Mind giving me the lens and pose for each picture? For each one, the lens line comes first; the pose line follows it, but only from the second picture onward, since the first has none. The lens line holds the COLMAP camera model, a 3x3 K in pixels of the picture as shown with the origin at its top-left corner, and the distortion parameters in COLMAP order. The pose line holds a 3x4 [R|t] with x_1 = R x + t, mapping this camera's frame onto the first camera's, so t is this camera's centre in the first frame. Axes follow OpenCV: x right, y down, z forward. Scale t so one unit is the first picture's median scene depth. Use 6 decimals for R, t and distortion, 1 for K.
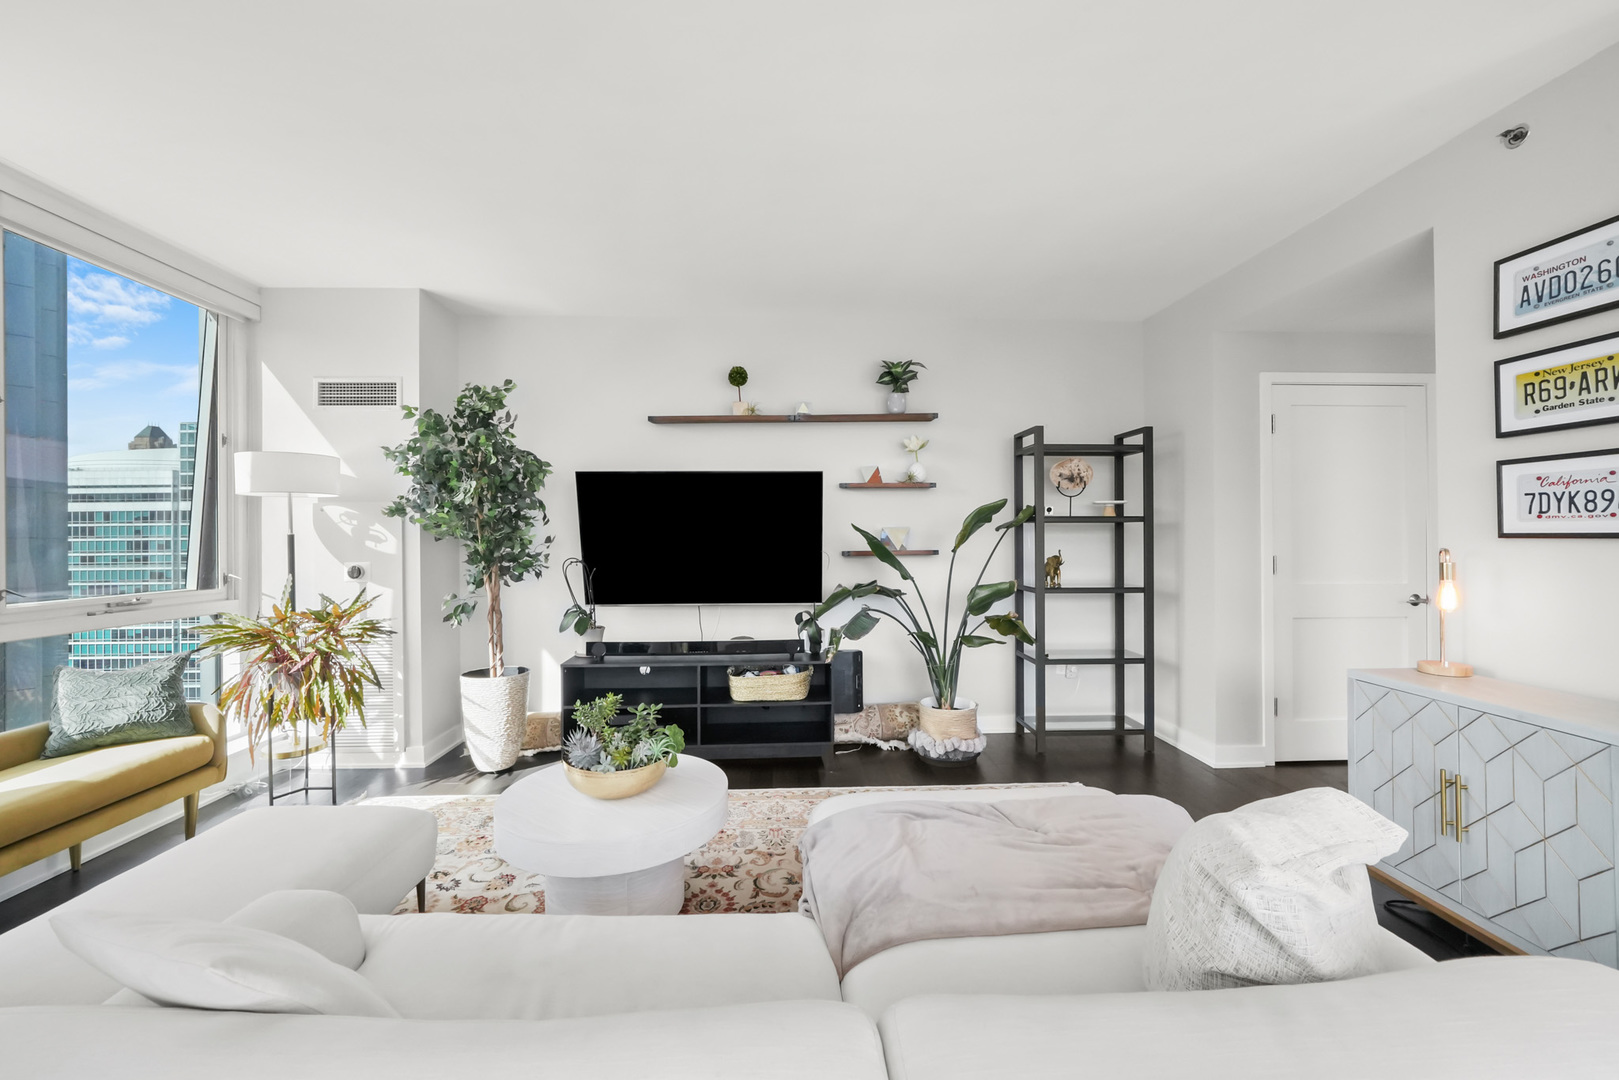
lens RADIAL K [[638.1, 0, 809.5], [0, 638.1, 540.0], [0, 0, 1]] dist [-0.010081, 0.000213]
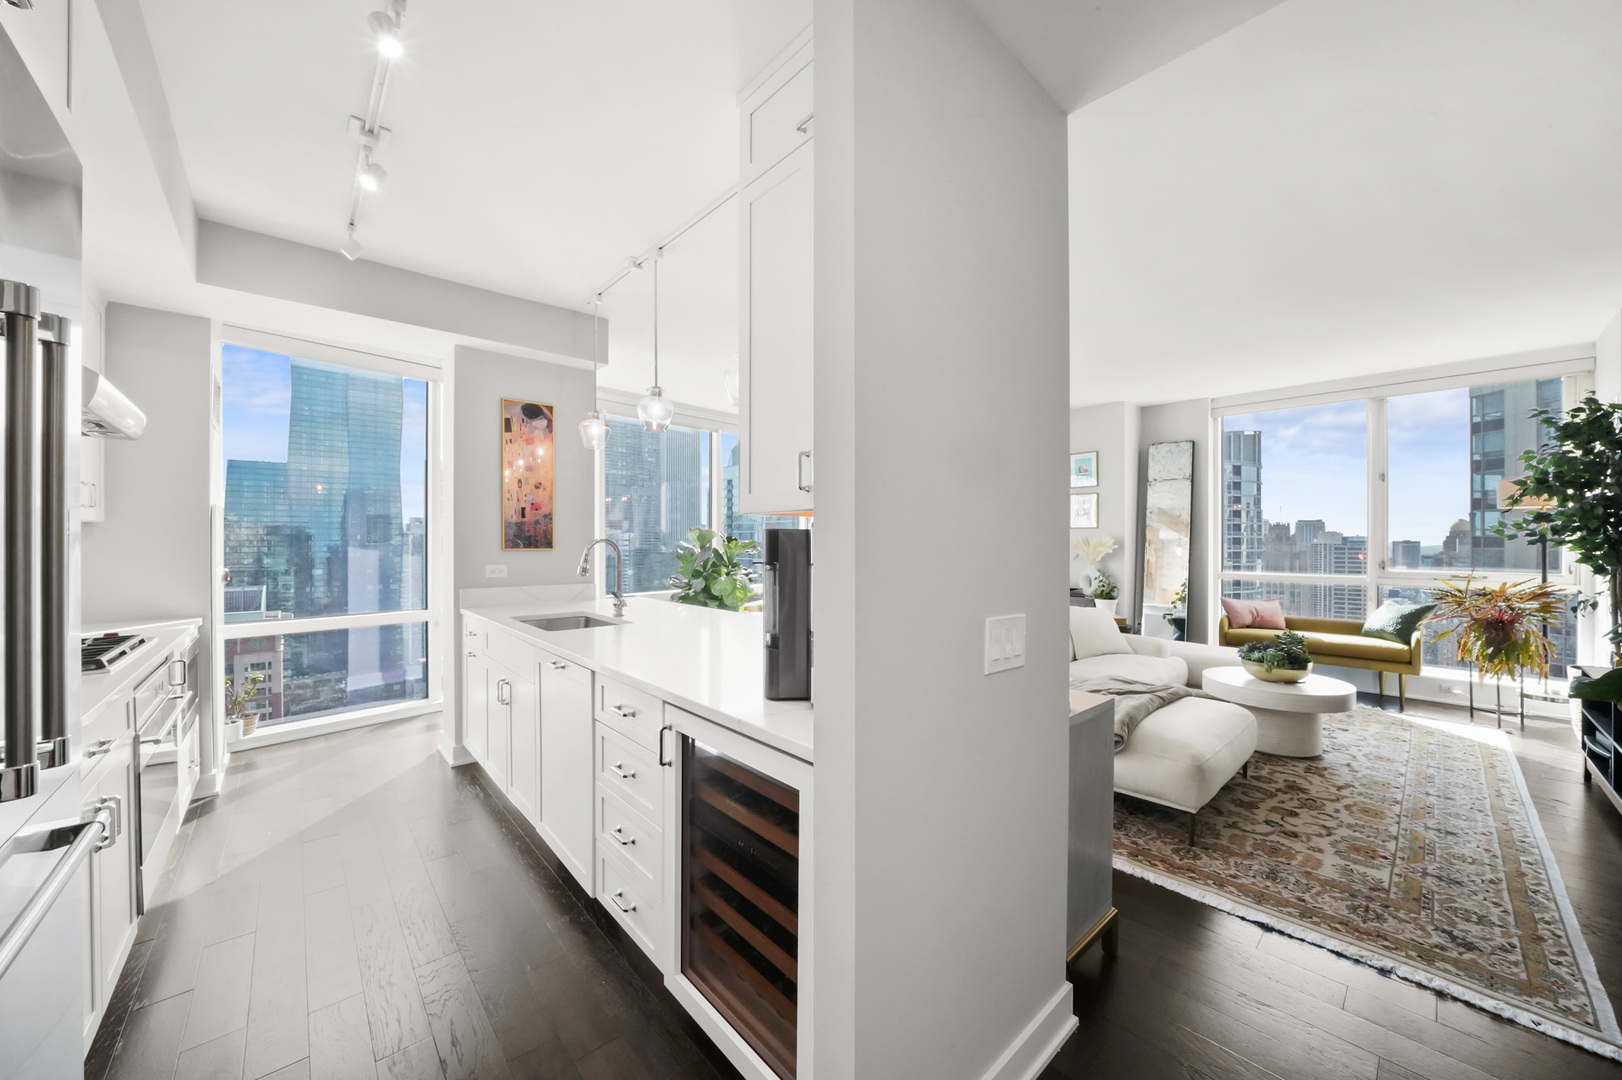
lens RADIAL K [[576.6, 0, 806.4], [0, 576.6, 541.9], [0, 0, 1]] dist [-0.032765, 0.005001]
pose [[-0.772829, 0.009477, -0.634544, 1.047900], [0.002743, 0.999929, 0.011593, -0.014932], [0.634609, 0.007219, -0.772800, 0.833509]]
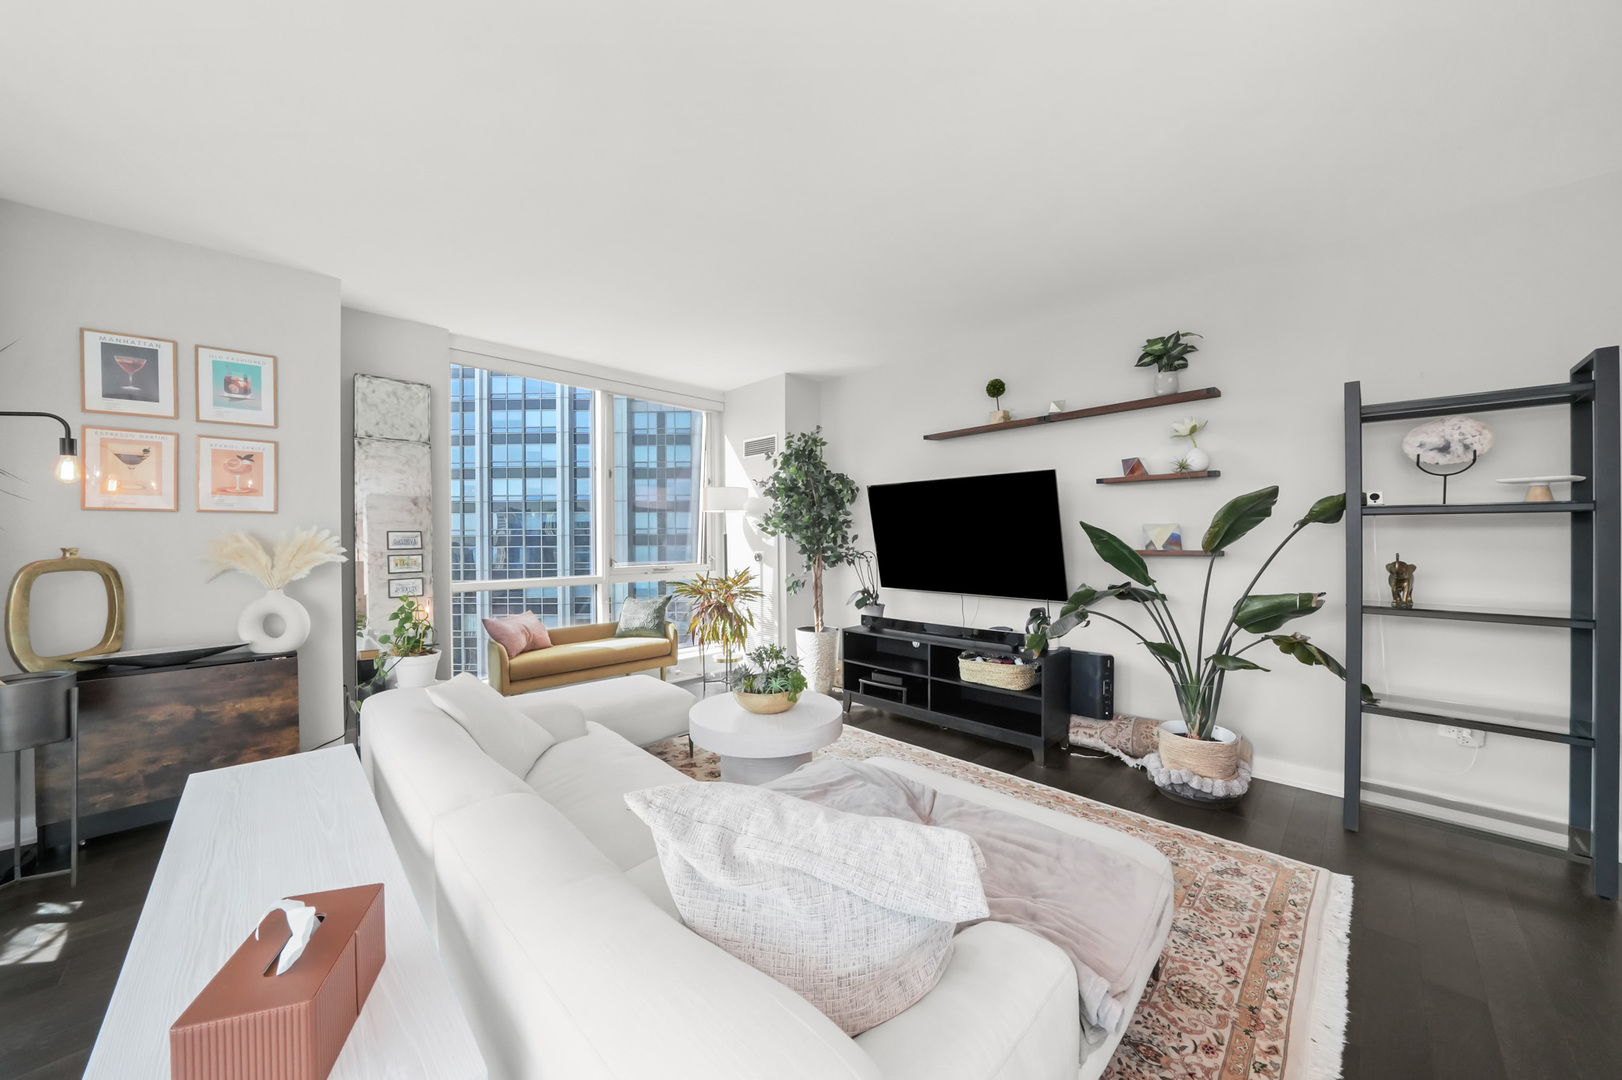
lens RADIAL K [[563.5, 0, 799.5], [0, 563.5, 540.9], [0, 0, 1]] dist [-0.031769, 0.004176]
pose [[0.666626, 0.006979, -0.745360, 0.421333], [-0.001677, 0.999968, 0.007863, -0.001843], [0.745391, -0.003991, 0.666616, 0.118486]]
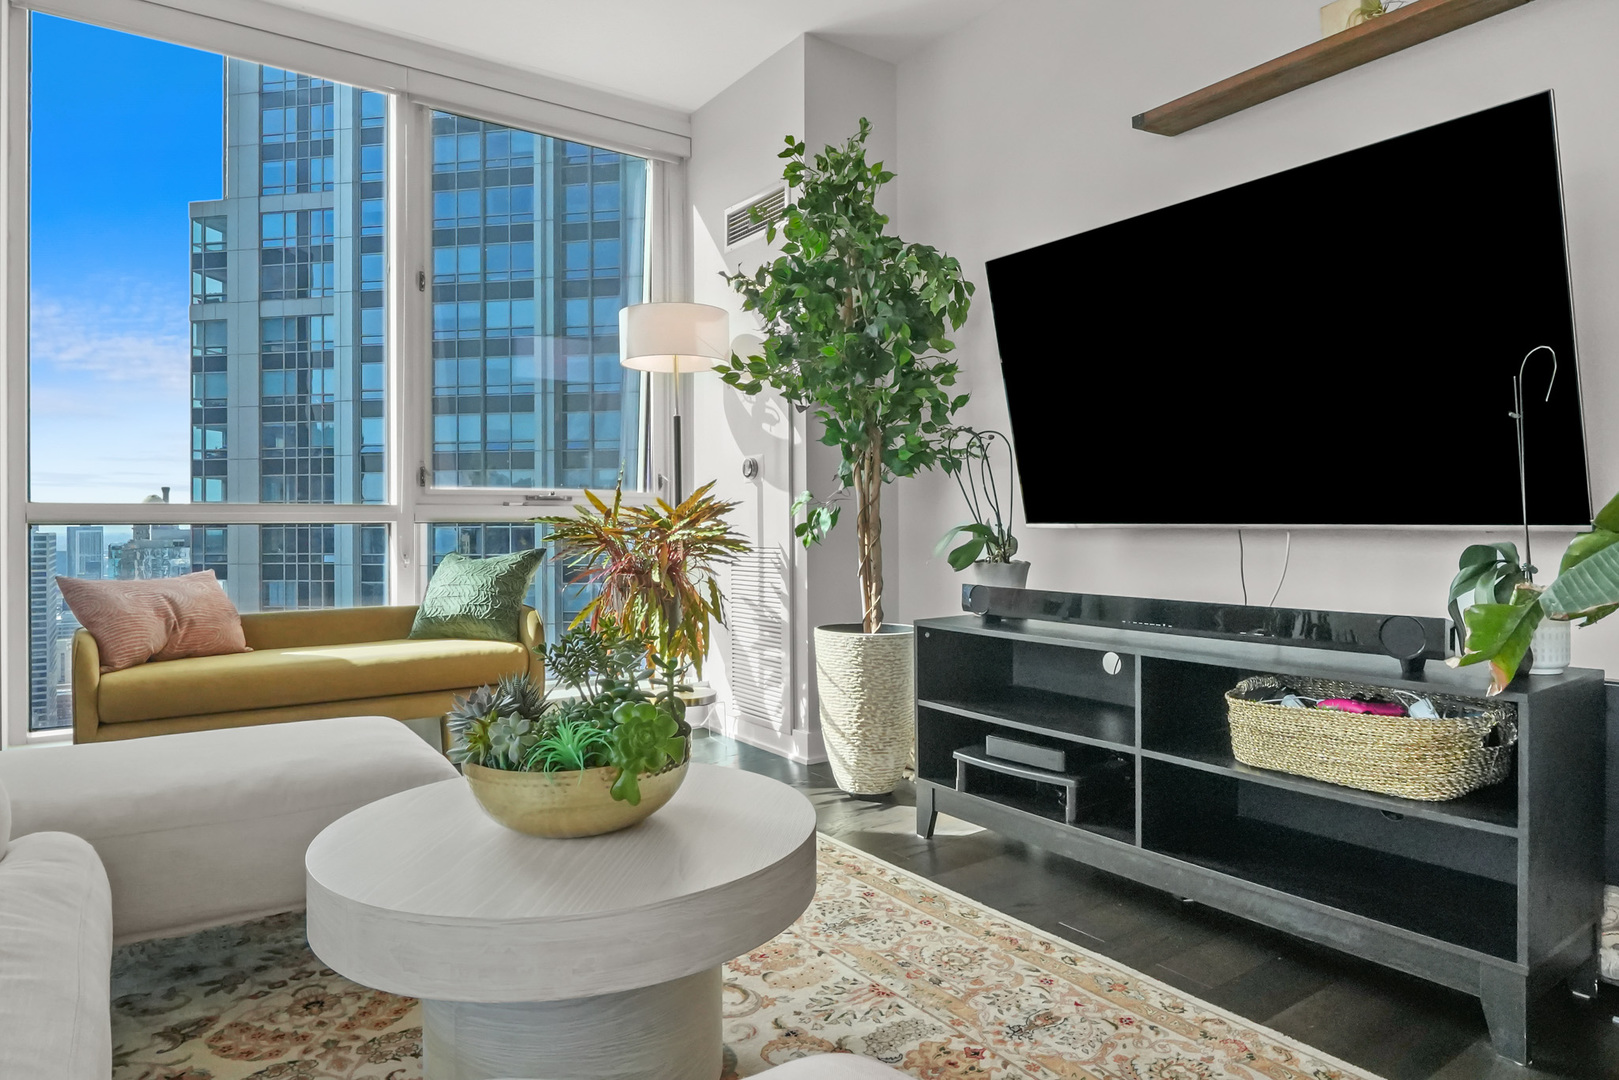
lens RADIAL K [[970.7, 0, 800.7], [0, 970.7, 514.2], [0, 0, 1]] dist [-0.008324, -0.002136]
pose [[0.541712, -0.000741, -0.840564, 0.224381], [-0.002385, 0.999994, -0.002418, 0.103245], [0.840561, 0.003315, 0.541707, 0.452661]]
